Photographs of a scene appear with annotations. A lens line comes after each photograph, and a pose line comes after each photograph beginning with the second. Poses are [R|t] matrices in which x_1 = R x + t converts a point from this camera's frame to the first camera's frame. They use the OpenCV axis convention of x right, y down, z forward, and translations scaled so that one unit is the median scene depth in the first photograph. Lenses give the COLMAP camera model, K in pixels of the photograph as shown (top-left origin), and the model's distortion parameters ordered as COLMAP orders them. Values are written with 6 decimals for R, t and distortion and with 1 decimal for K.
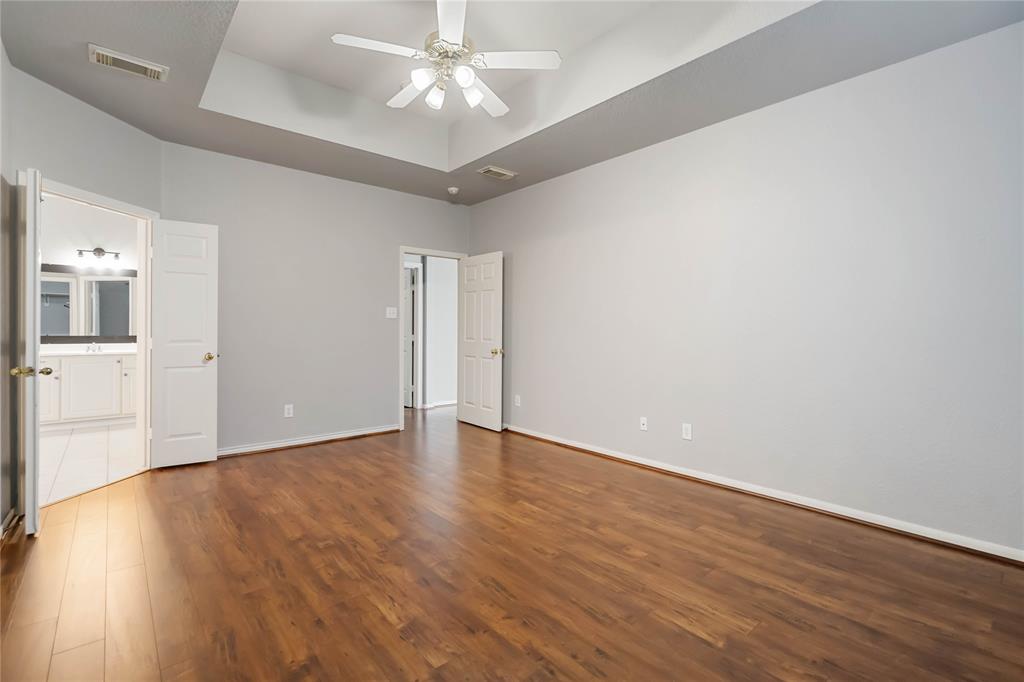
lens RADIAL K [[464.4, 0, 507.6], [0, 464.4, 331.0], [0, 0, 1]] dist [-0.003608, 0.001367]
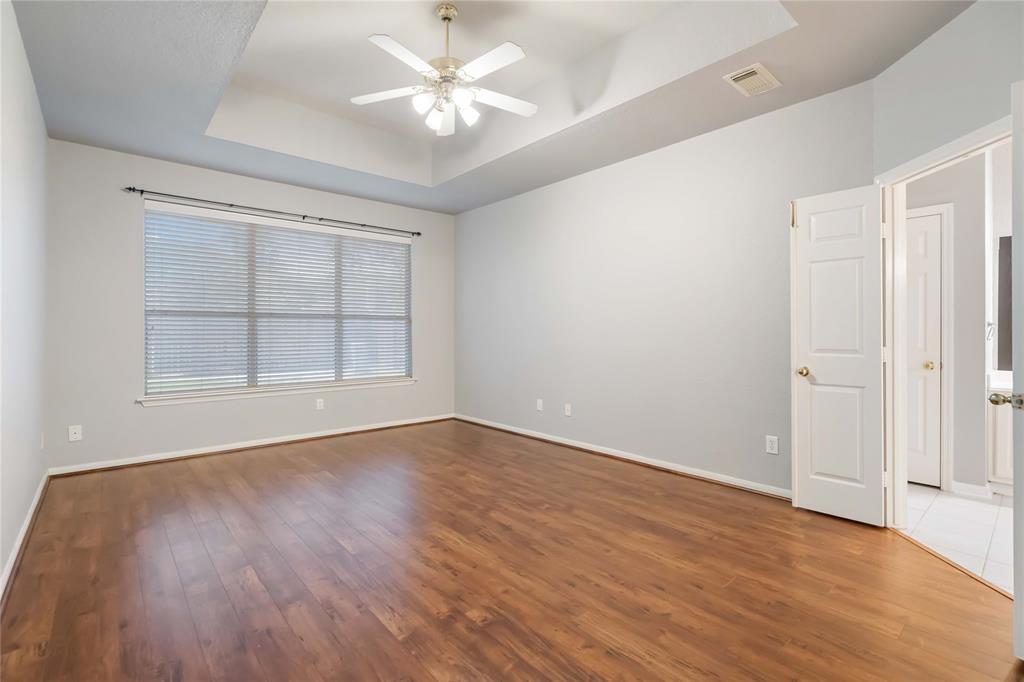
lens RADIAL K [[464.4, 0, 507.9], [0, 464.4, 334.7], [0, 0, 1]] dist [-0.003608, 0.001367]
pose [[-0.999925, -0.004963, -0.011237, -0.270316], [-0.005088, 0.999924, 0.011197, -0.013550], [0.011180, 0.011253, -0.999874, 2.169219]]
